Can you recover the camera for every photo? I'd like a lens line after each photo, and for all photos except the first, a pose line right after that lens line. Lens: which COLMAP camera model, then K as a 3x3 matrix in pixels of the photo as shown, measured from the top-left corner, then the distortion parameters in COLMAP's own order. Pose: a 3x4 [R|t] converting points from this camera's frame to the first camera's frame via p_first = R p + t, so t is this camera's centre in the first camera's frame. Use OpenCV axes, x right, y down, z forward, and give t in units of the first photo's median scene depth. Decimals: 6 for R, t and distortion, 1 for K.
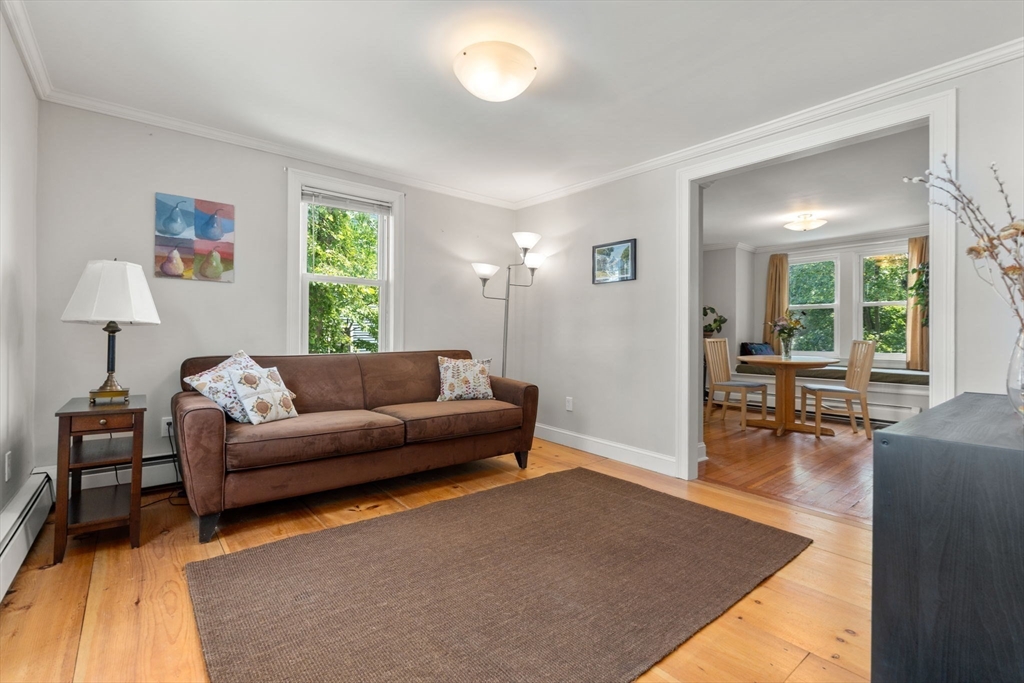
lens RADIAL K [[446.8, 0, 508.8], [0, 446.8, 341.0], [0, 0, 1]] dist [-0.001768, -0.000707]
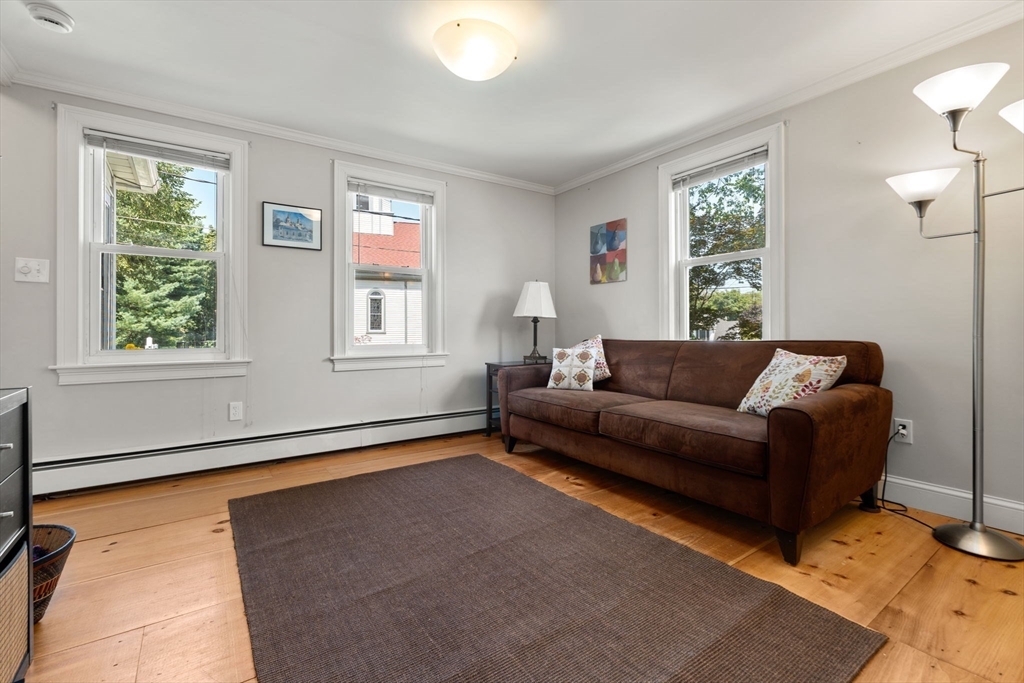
lens RADIAL K [[446.8, 0, 515.9], [0, 446.8, 329.2], [0, 0, 1]] dist [-0.001768, -0.000707]
pose [[-0.052330, -0.004639, -0.998619, 0.674325], [-0.000219, 0.999989, -0.004633, 0.010266], [0.998630, -0.000024, -0.052331, 0.811905]]
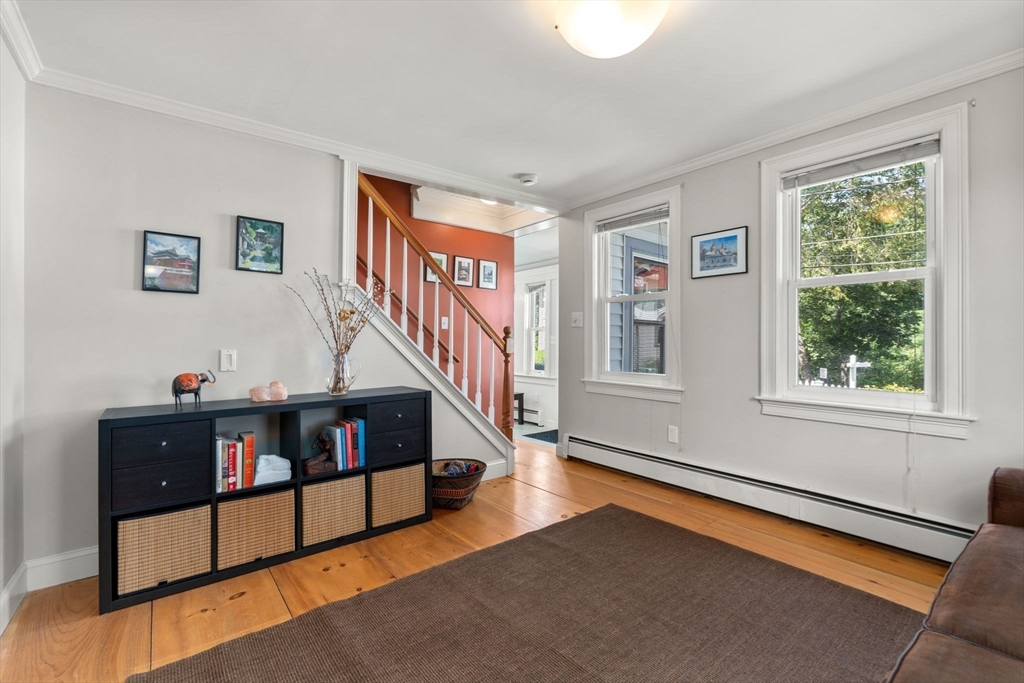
lens RADIAL K [[446.8, 0, 504.0], [0, 446.8, 340.6], [0, 0, 1]] dist [-0.001768, -0.000707]
pose [[-0.999871, -0.008100, -0.013902, 0.107069], [-0.008148, 0.999961, 0.003335, -0.044582], [0.013874, 0.003448, -0.999898, 1.251053]]
